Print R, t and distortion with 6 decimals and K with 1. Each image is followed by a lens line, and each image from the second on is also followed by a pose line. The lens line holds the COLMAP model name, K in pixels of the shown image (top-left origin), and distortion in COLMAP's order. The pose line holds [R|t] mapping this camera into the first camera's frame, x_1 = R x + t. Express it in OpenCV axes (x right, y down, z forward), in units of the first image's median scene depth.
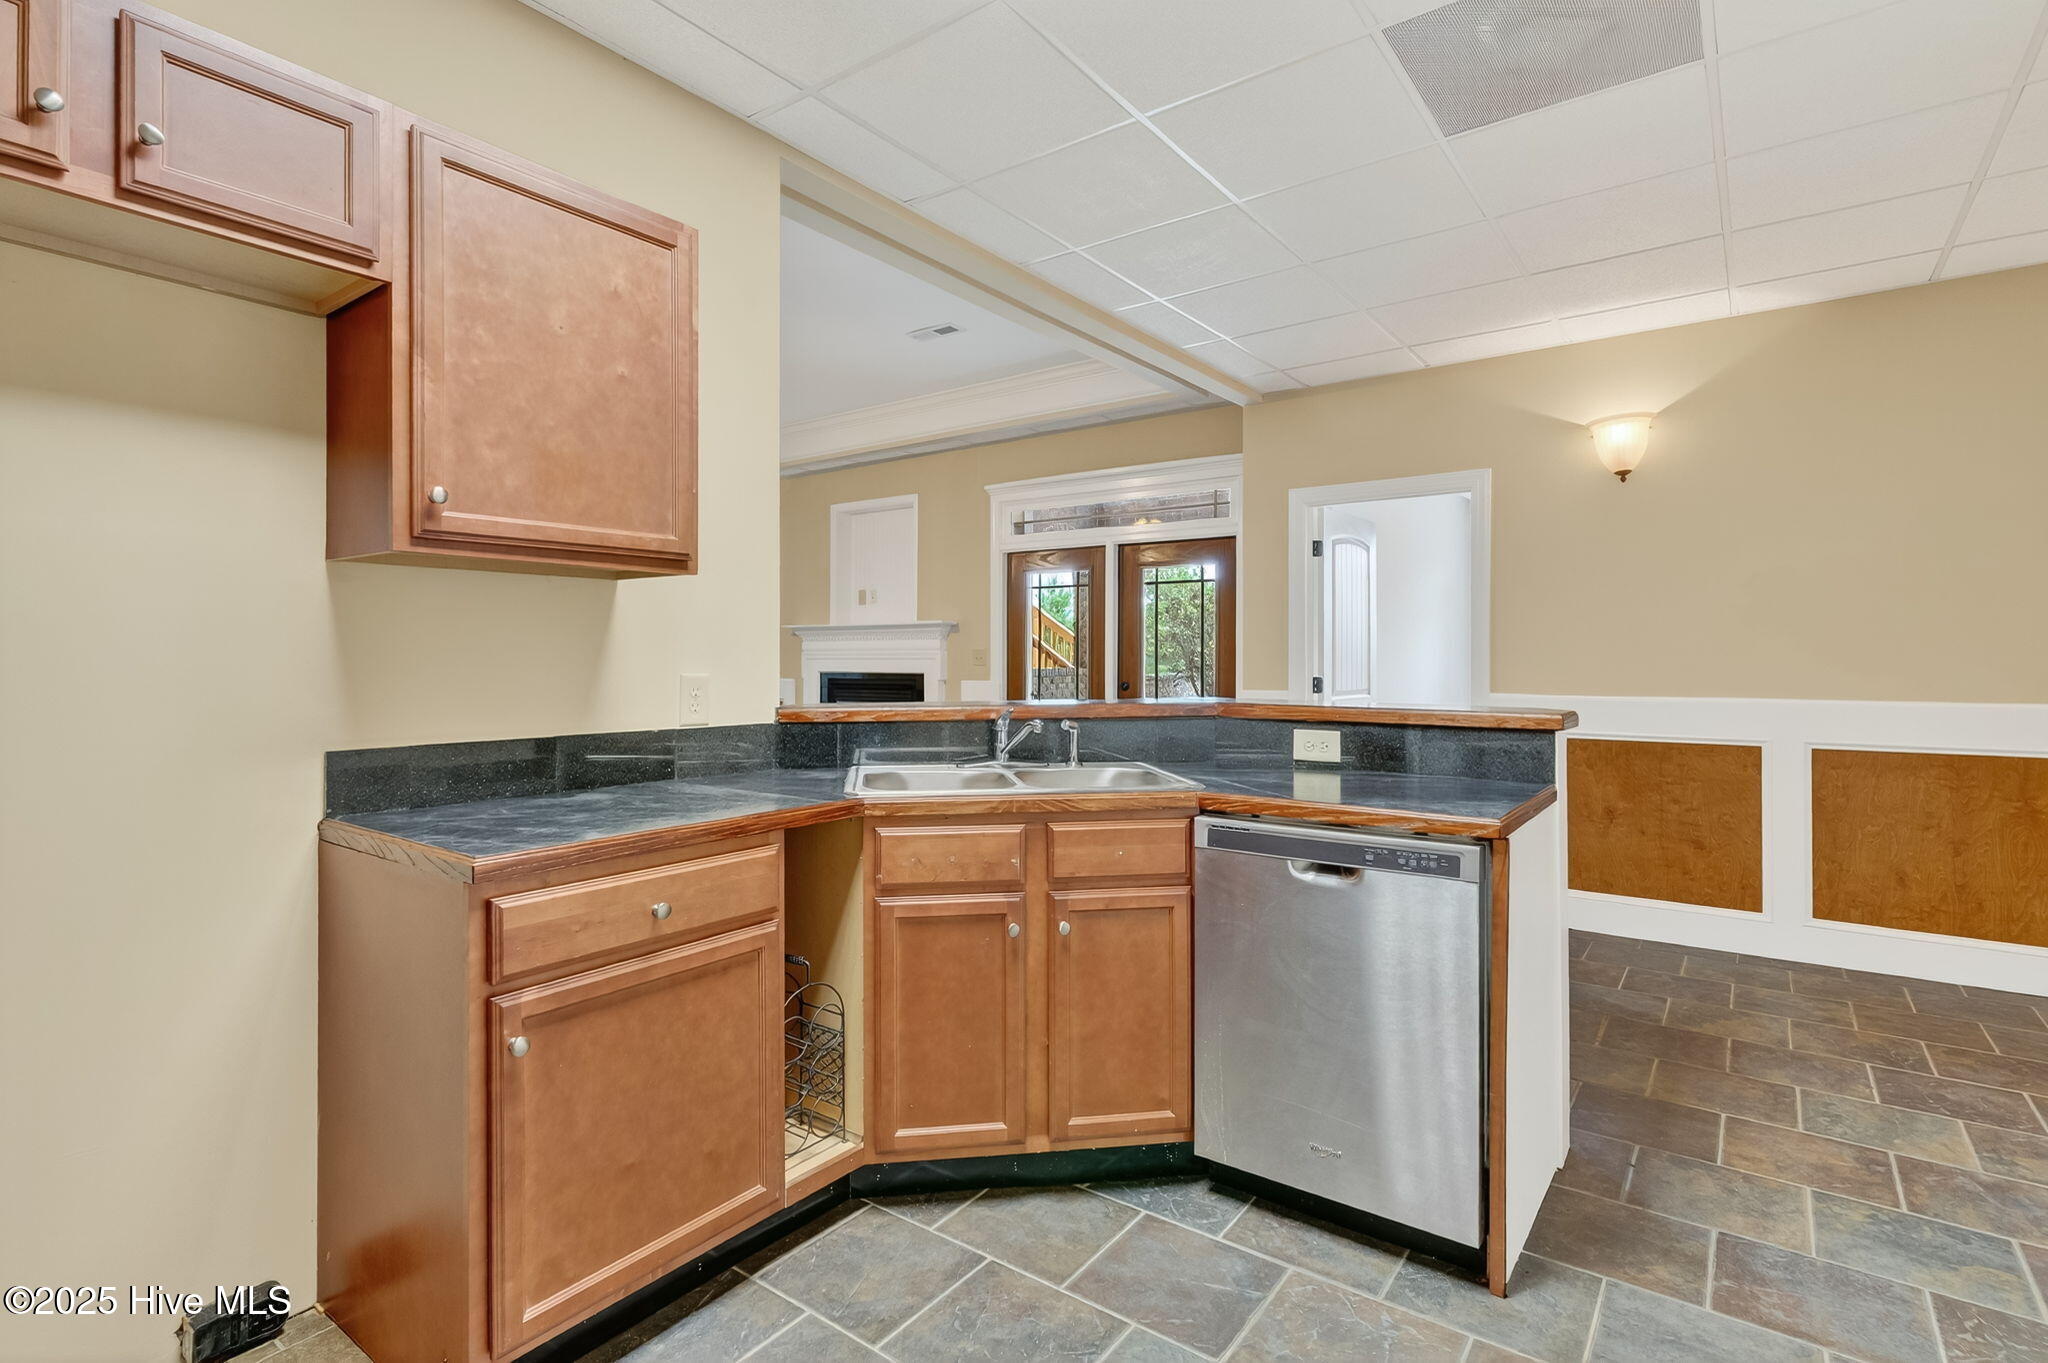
lens RADIAL K [[995.6, 0, 1022.0], [0, 995.6, 659.2], [0, 0, 1]] dist [0.002771, 0.000130]
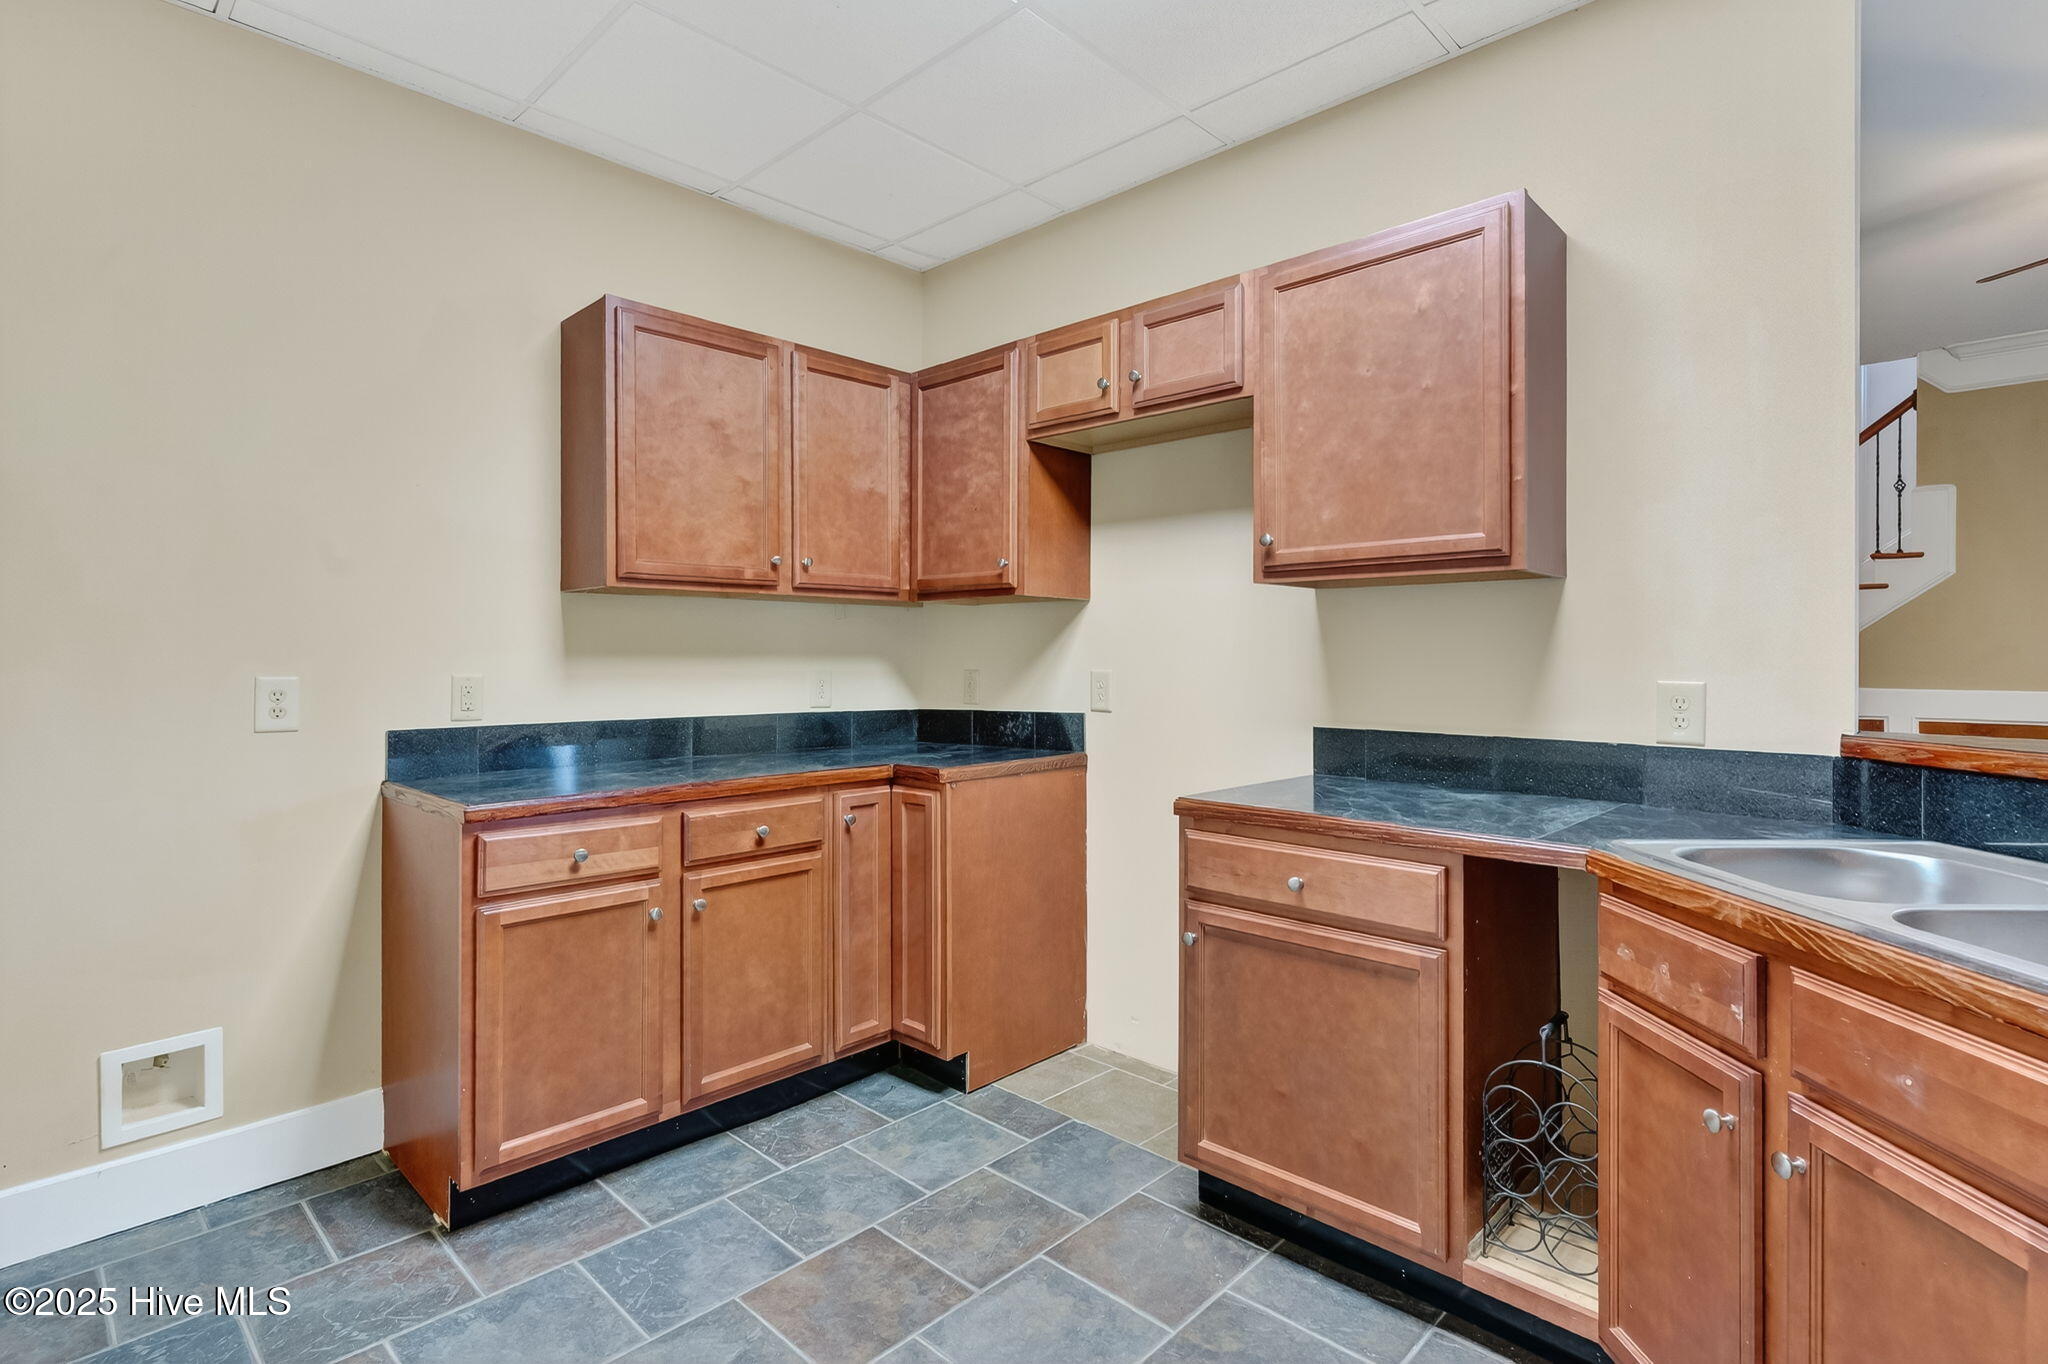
lens RADIAL K [[995.6, 0, 1022.0], [0, 995.6, 659.7], [0, 0, 1]] dist [0.002771, 0.000130]
pose [[-0.124854, -0.000043, -0.992175, 0.720252], [-0.002526, 0.999997, 0.000275, -0.001202], [0.992172, 0.002541, -0.124853, 0.755815]]
